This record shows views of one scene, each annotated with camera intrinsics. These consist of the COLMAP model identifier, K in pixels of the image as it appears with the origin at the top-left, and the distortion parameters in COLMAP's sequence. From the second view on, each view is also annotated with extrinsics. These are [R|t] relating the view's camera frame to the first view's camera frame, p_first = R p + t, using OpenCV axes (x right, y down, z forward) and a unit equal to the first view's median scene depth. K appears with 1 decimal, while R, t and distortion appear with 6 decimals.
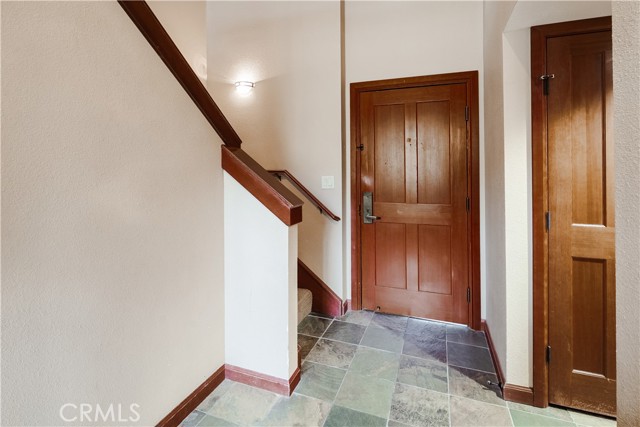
lens RADIAL K [[283.4, 0, 321.1], [0, 283.4, 213.1], [0, 0, 1]] dist [-0.002898, -0.000133]
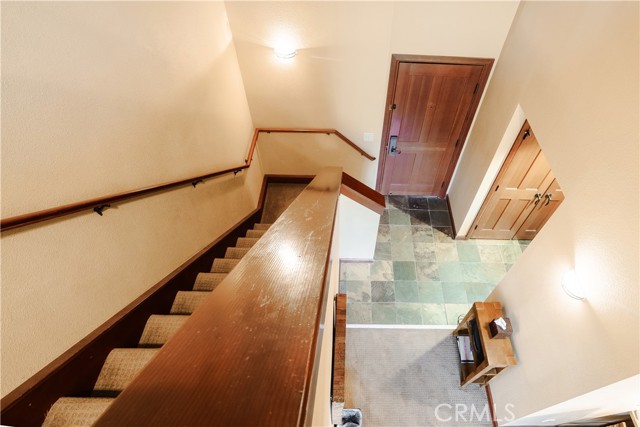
lens RADIAL K [[299.9, 0, 323.0], [0, 299.9, 221.1], [0, 0, 1]] dist [0.001370, 0.000132]
pose [[0.946963, -0.270609, 0.173297, -0.800356], [0.049001, 0.654586, 0.754398, -1.391310], [-0.317585, -0.705895, 0.633128, -0.182442]]
